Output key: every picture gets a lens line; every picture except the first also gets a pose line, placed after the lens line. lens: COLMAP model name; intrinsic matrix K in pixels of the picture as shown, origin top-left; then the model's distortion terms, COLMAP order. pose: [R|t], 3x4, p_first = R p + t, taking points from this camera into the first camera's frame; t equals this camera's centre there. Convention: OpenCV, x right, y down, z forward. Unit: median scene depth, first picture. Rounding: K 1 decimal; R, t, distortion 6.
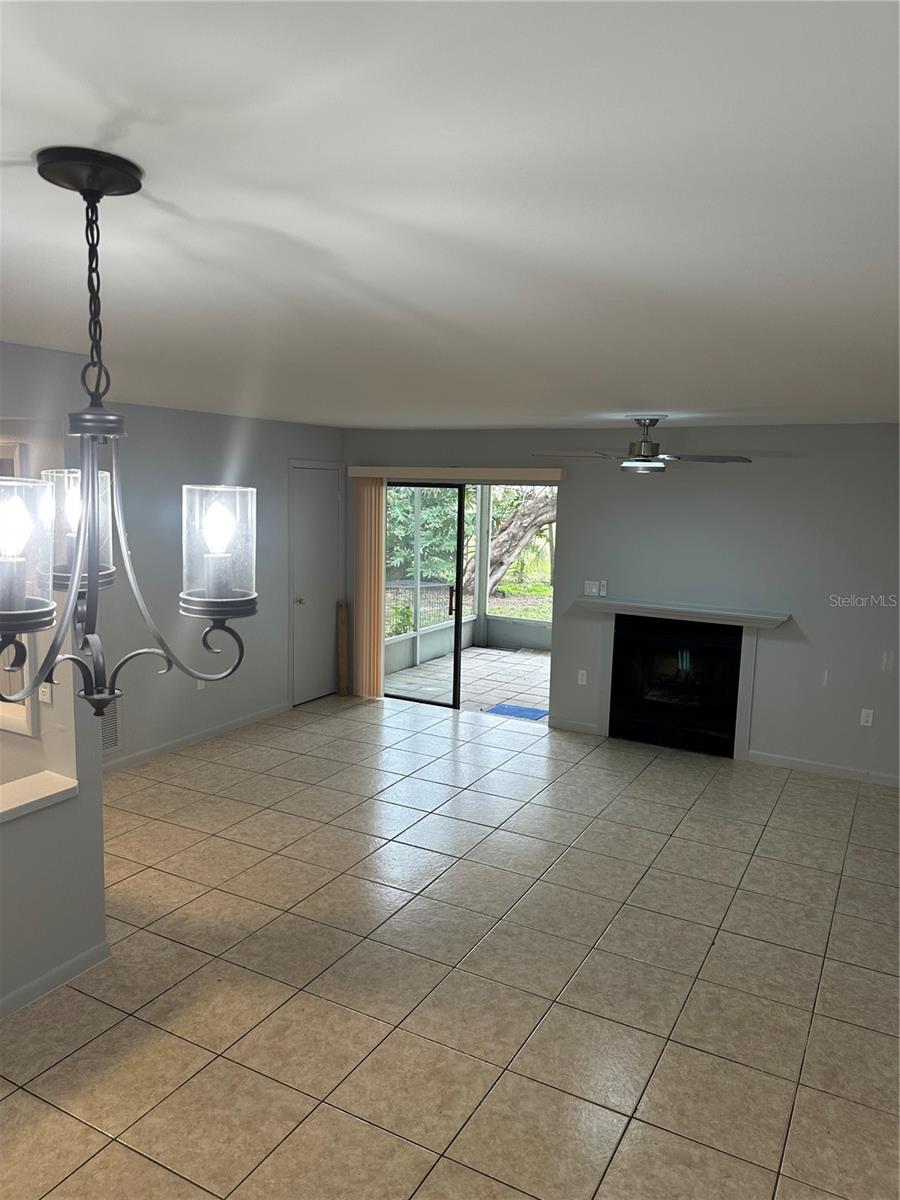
lens RADIAL K [[841.3, 0, 456.0], [0, 841.3, 594.6], [0, 0, 1]] dist [0.051731, -0.070307]
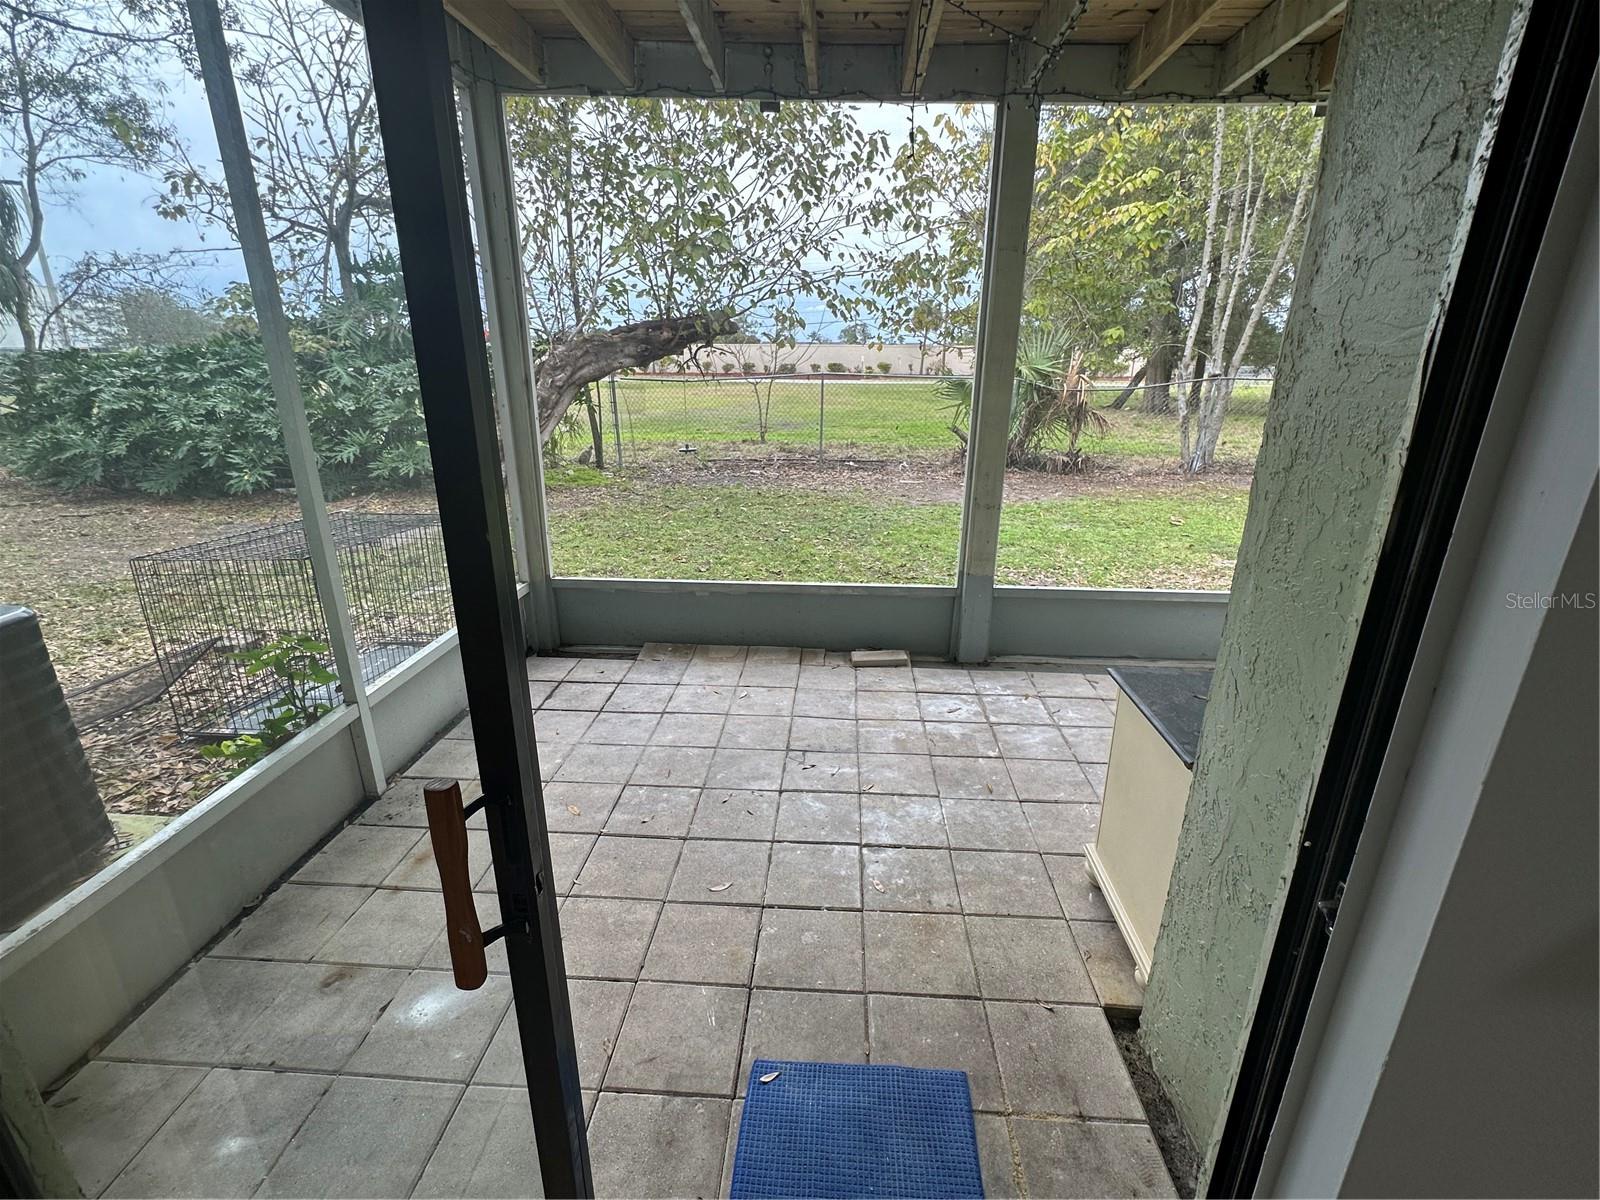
lens RADIAL K [[702.9, 0, 802.3], [0, 702.9, 594.8], [0, 0, 1]] dist [-0.000903, 0.000177]
pose [[0.899857, -0.151433, 0.409054, 0.009299], [0.068386, 0.975182, 0.210577, -0.130394], [-0.430791, -0.161516, 0.887881, 2.187455]]
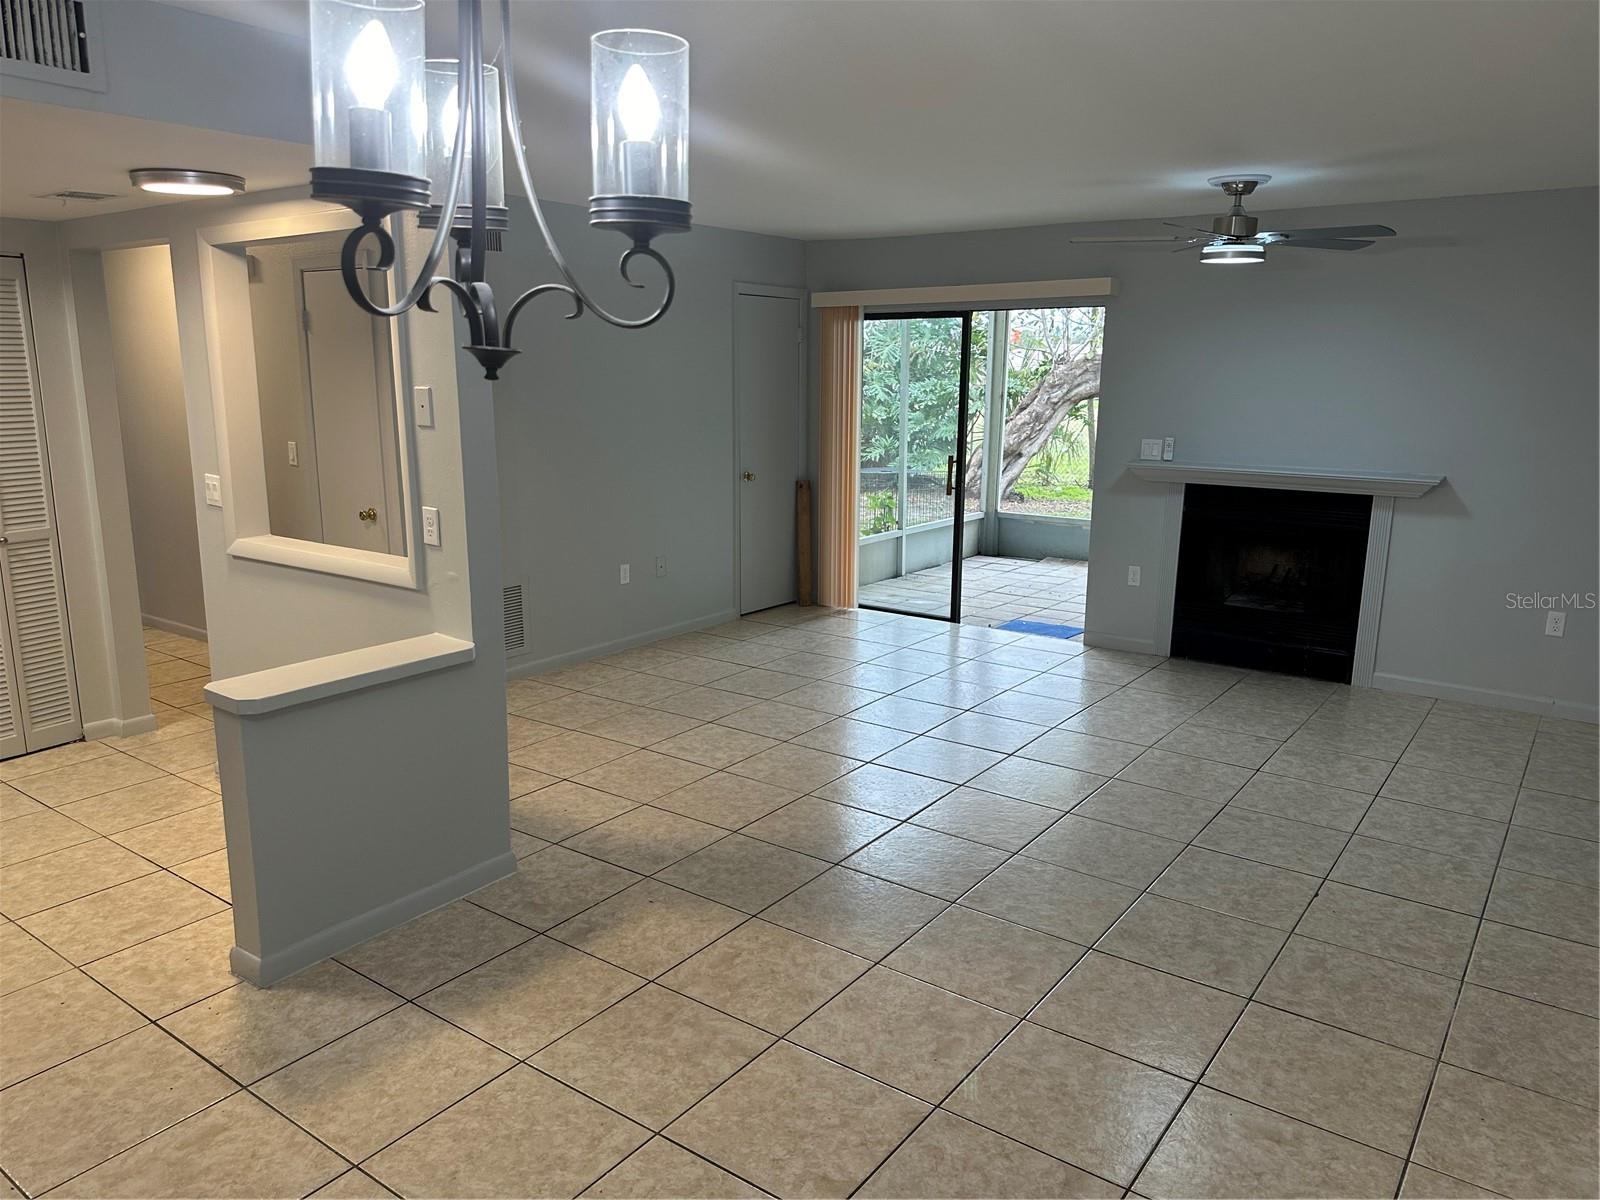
lens RADIAL K [[1121.8, 0, 807.2], [0, 1121.8, 592.8], [0, 0, 1]] dist [0.051731, -0.070307]
pose [[0.991501, 0.008287, -0.129831, -0.003504], [0.000252, 0.997845, 0.065615, 0.106406], [0.130095, -0.065090, 0.989363, 0.011407]]
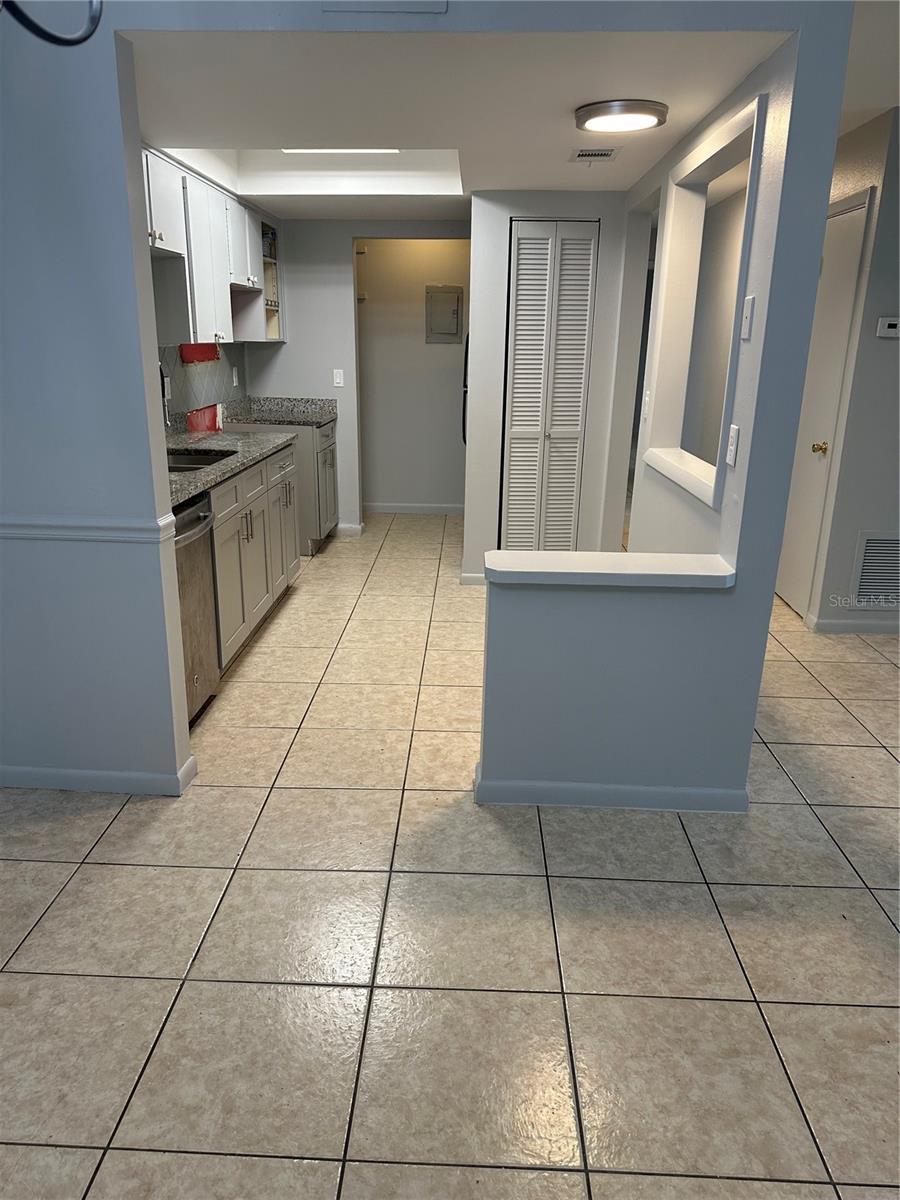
lens RADIAL K [[846.1, 0, 438.0], [0, 846.1, 599.1], [0, 0, 1]] dist [0.051628, -0.063821]
pose [[0.439006, 0.249751, -0.863075, 0.099575], [-0.122209, 0.968261, 0.218027, 0.112506], [0.890134, 0.009761, 0.455594, 0.430456]]
